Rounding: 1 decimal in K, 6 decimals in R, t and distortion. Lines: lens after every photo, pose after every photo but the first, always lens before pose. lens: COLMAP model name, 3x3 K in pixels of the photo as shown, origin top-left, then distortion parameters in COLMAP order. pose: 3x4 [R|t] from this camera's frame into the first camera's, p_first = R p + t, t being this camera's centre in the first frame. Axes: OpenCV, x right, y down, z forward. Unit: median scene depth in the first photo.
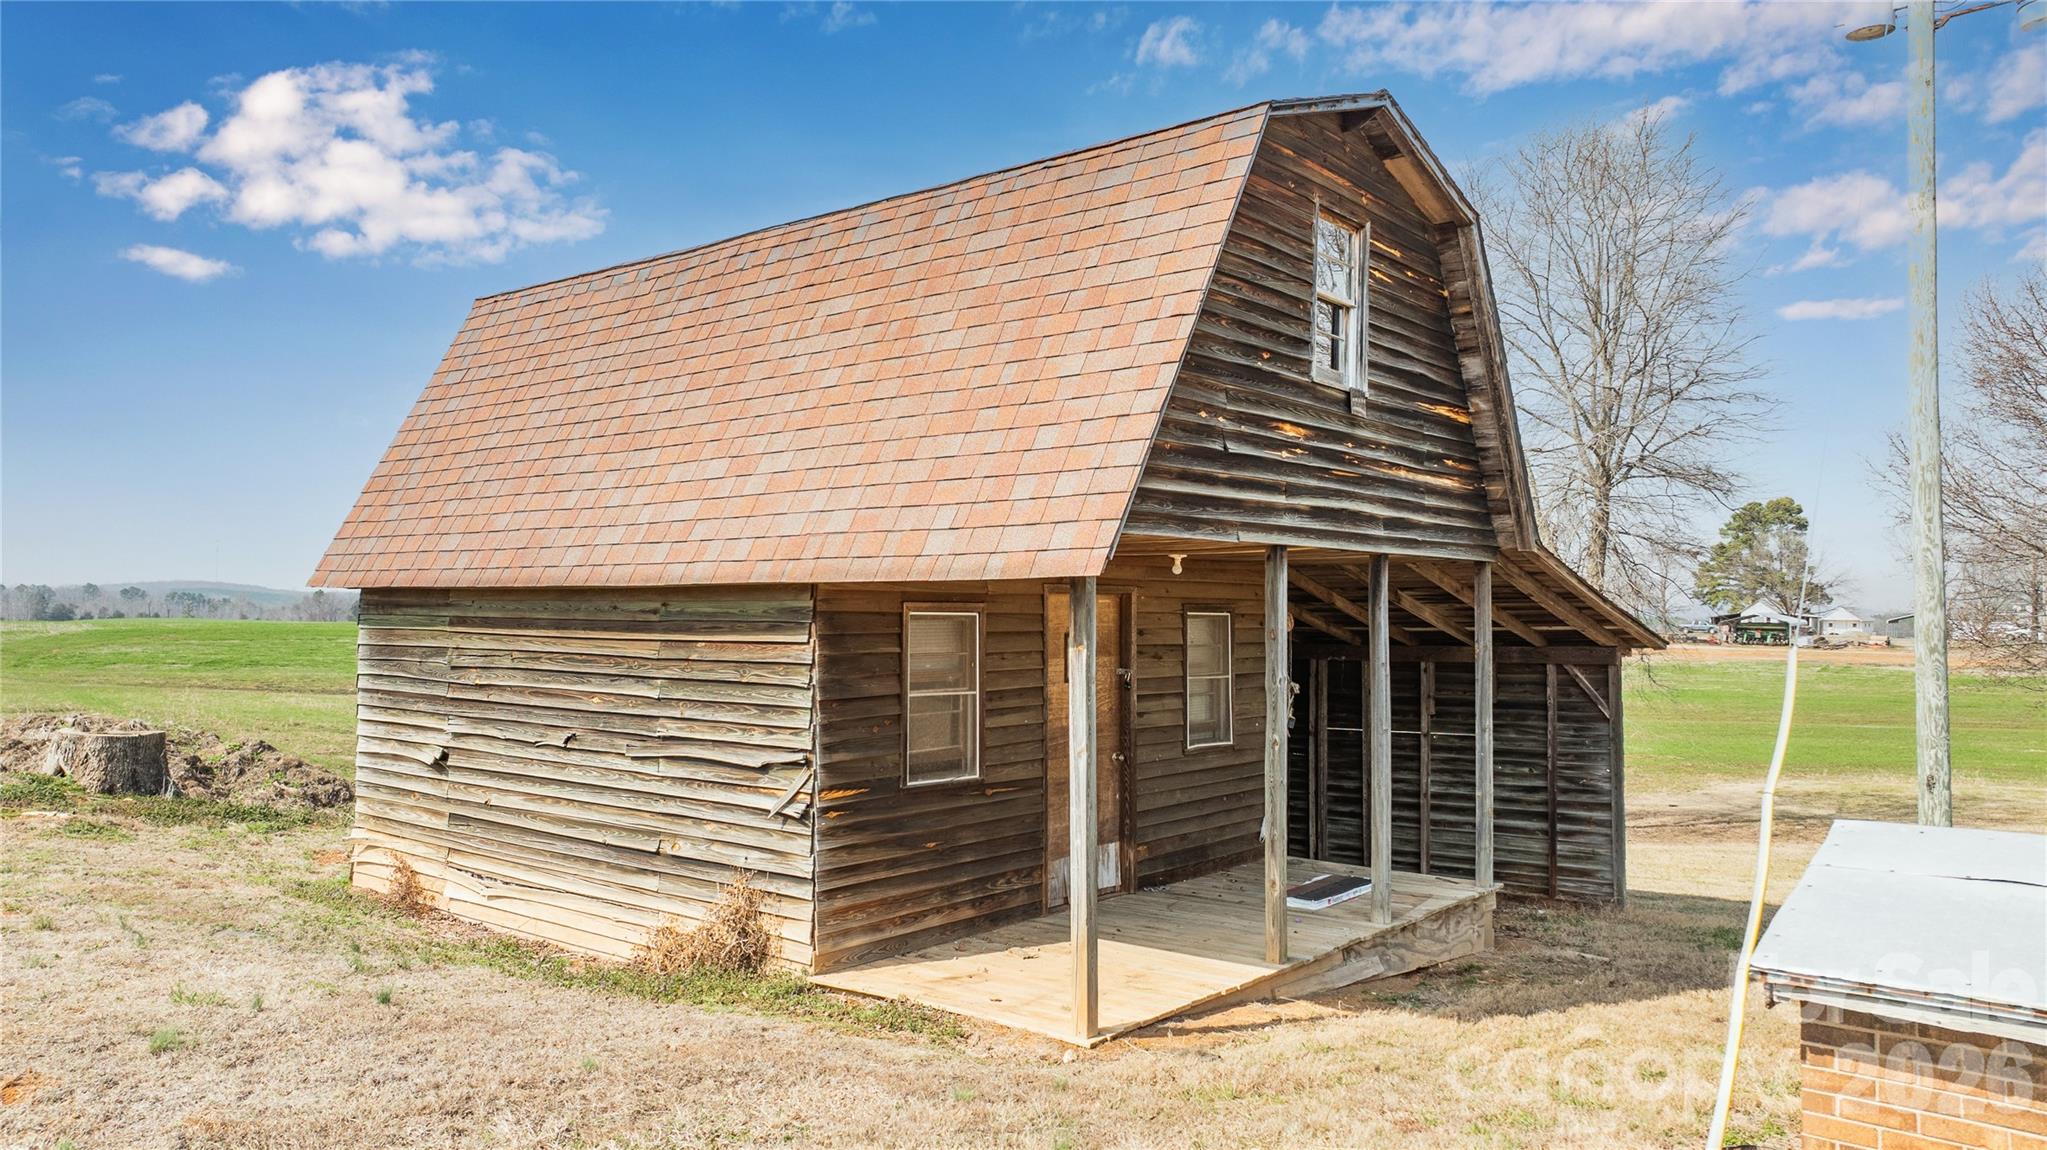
lens RADIAL K [[1403.6, 0, 1018.4], [0, 1403.6, 566.1], [0, 0, 1]] dist [-0.031644, 0.030646]
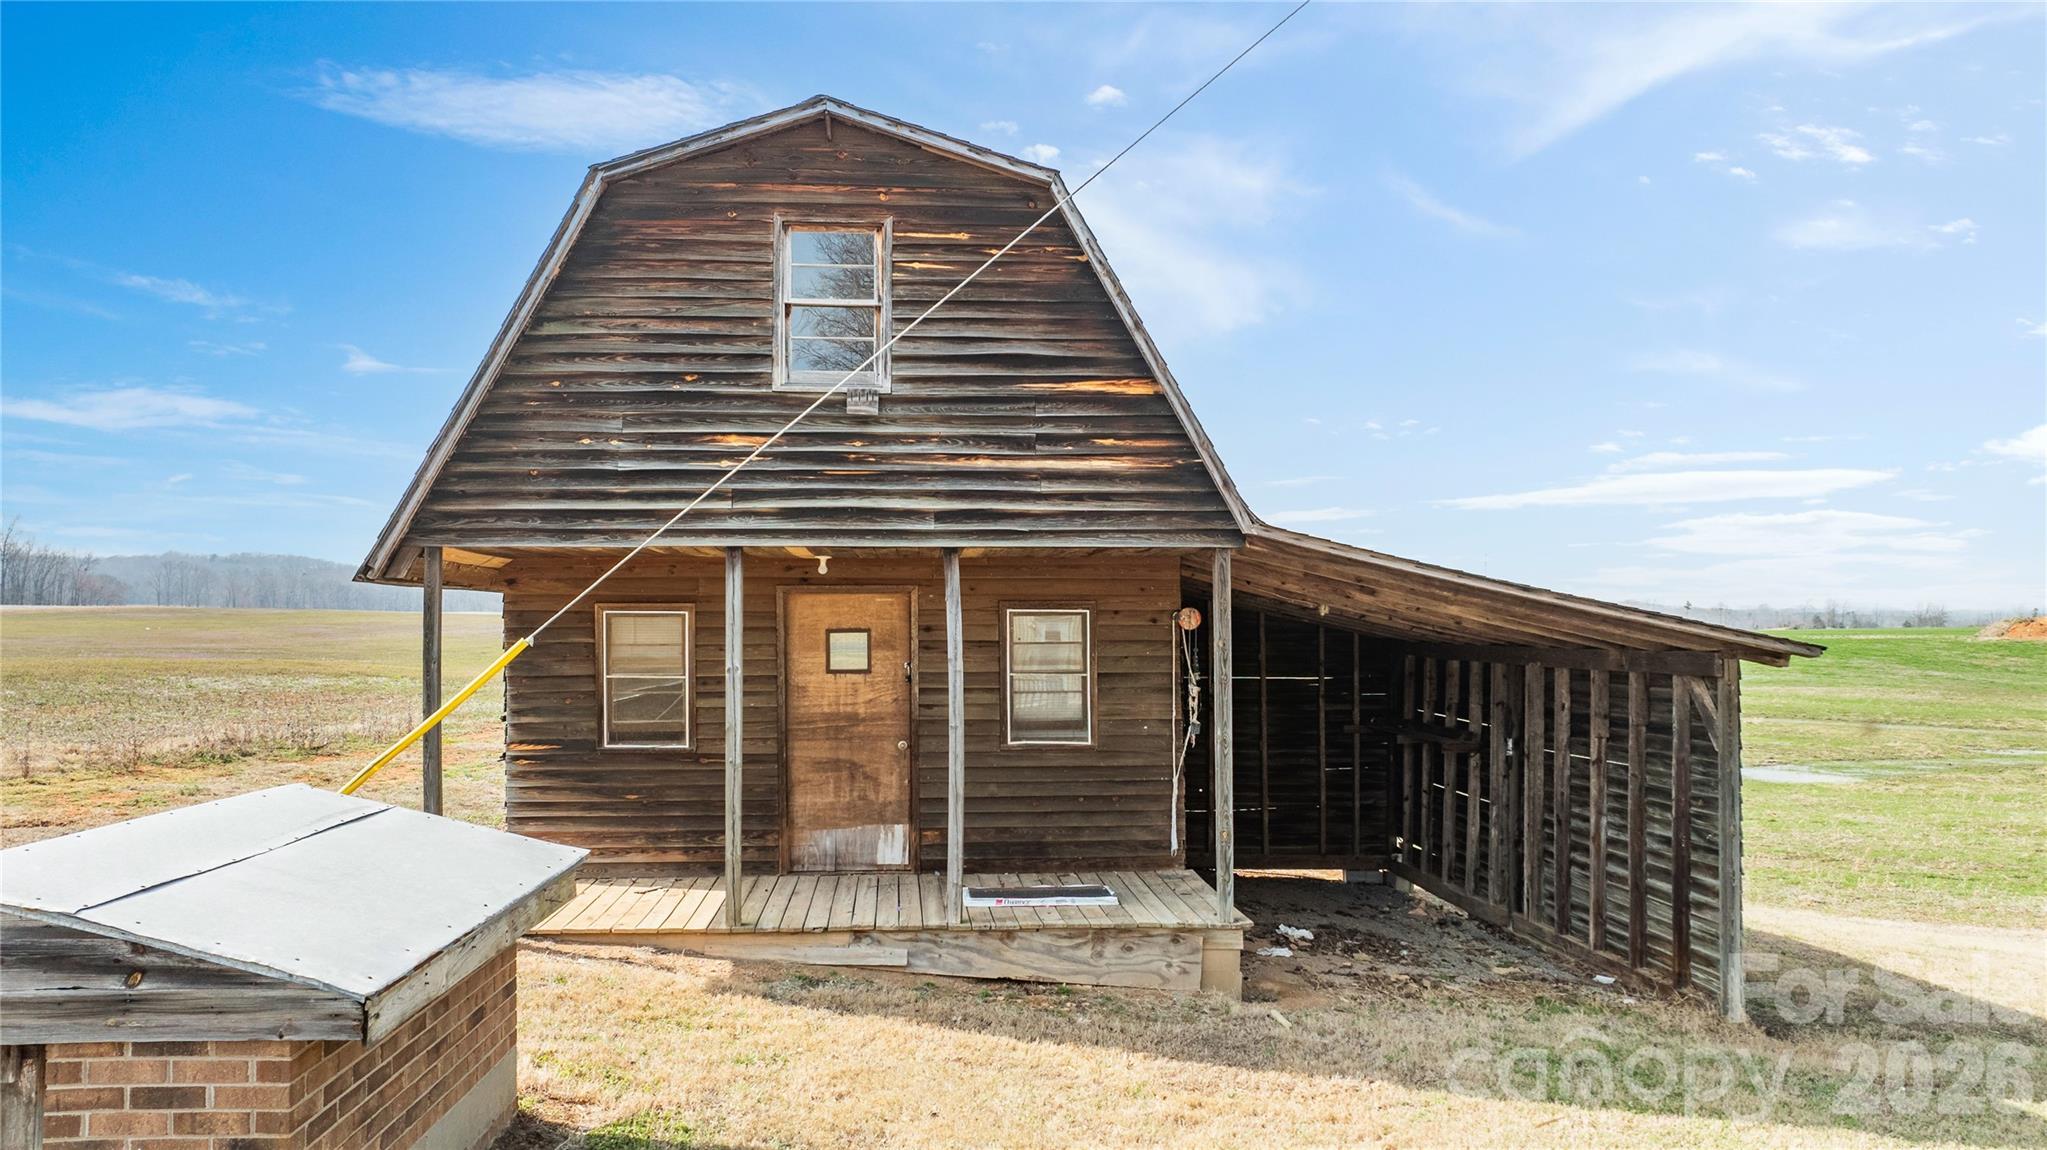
lens RADIAL K [[1403.6, 0, 1019.5], [0, 1403.6, 596.0], [0, 0, 1]] dist [-0.031644, 0.030646]
pose [[0.702222, -0.016671, -0.711763, 1.087760], [0.027790, 0.999606, 0.004004, 0.024775], [0.711416, -0.022591, 0.702408, 0.377783]]
